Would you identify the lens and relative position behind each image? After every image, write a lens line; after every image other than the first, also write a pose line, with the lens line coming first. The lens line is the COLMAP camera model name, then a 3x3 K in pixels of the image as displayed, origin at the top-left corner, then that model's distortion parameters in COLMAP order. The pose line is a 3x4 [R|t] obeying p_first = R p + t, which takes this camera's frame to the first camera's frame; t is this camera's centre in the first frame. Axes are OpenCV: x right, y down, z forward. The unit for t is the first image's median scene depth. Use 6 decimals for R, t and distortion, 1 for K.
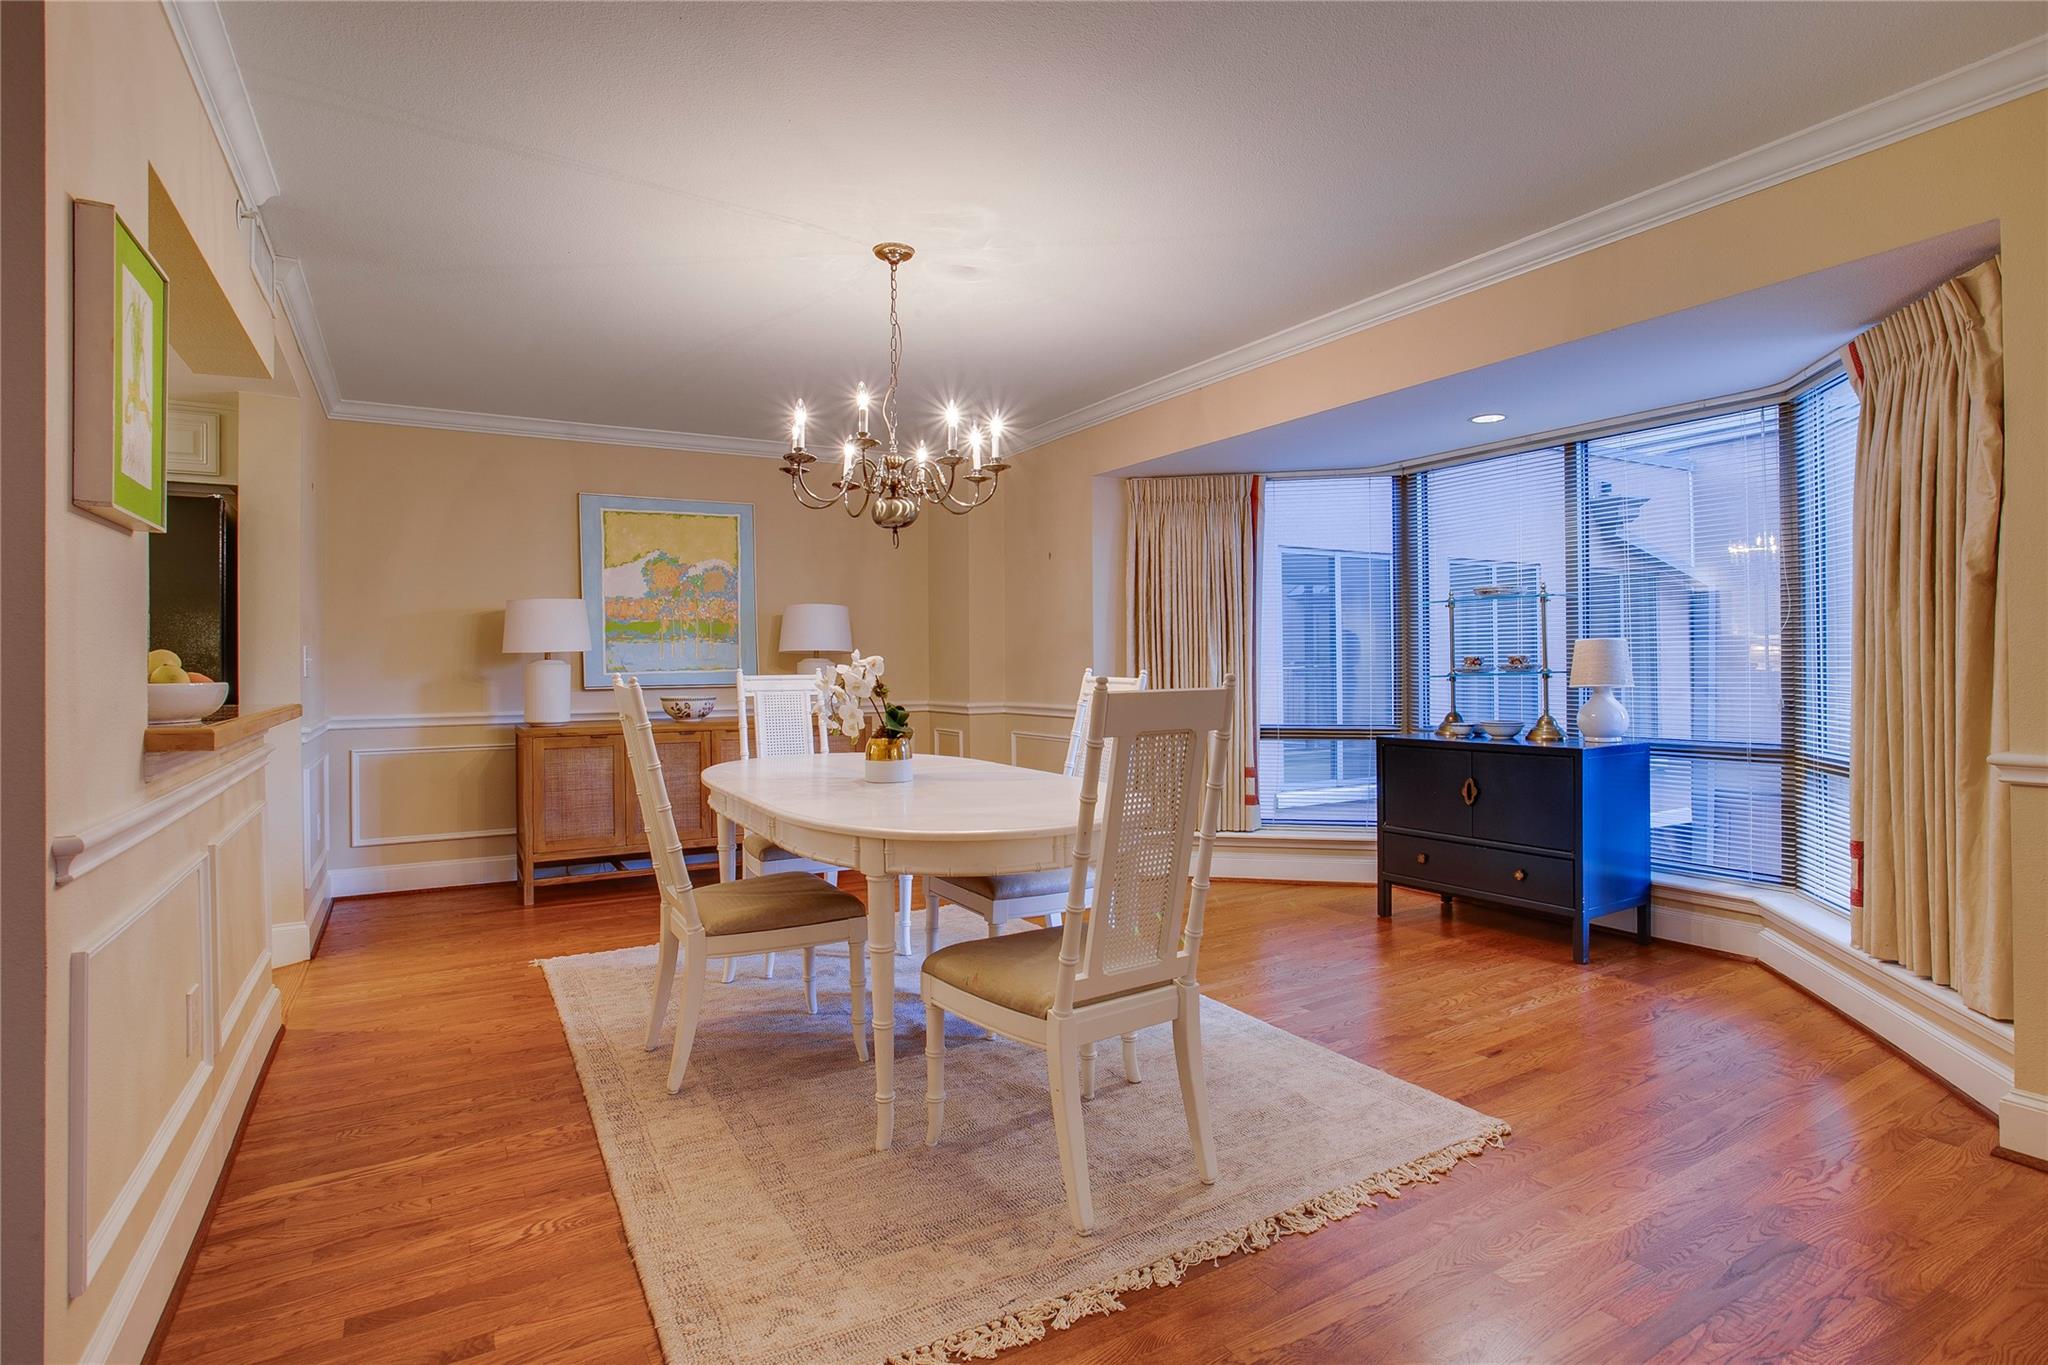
lens RADIAL K [[981.9, 0, 1019.1], [0, 981.9, 669.6], [0, 0, 1]] dist [-0.011811, 0.001028]
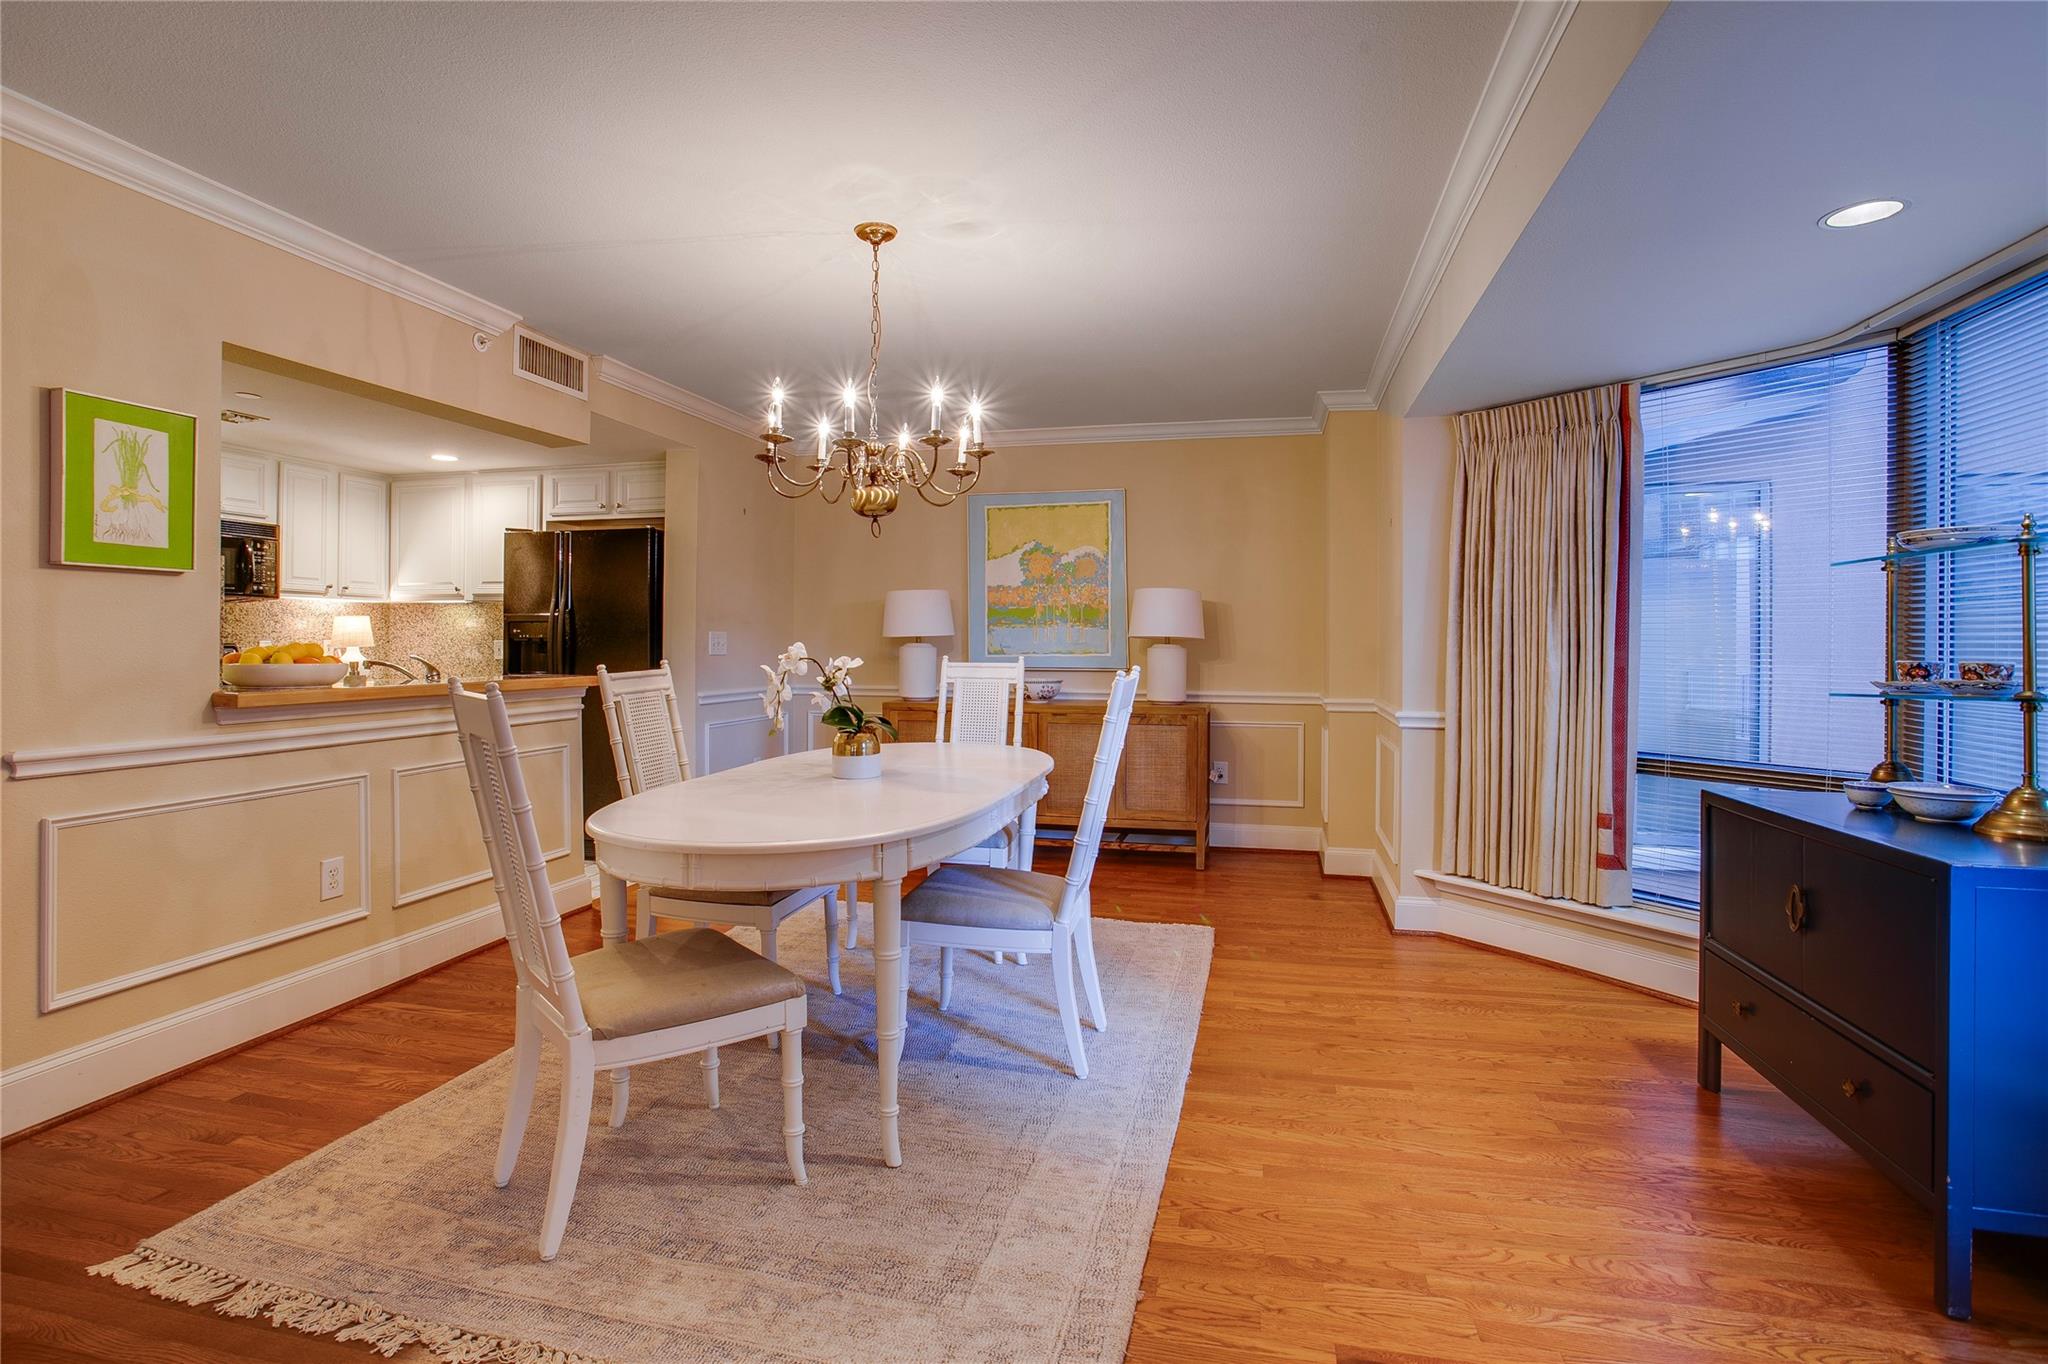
lens RADIAL K [[981.9, 0, 1062.0], [0, 981.9, 638.9], [0, 0, 1]] dist [-0.011811, 0.001028]
pose [[0.737113, 0.015092, -0.675601, 0.645659], [-0.020466, 0.999791, 0.000004, -0.026104], [0.675459, 0.013824, 0.737268, 0.392672]]
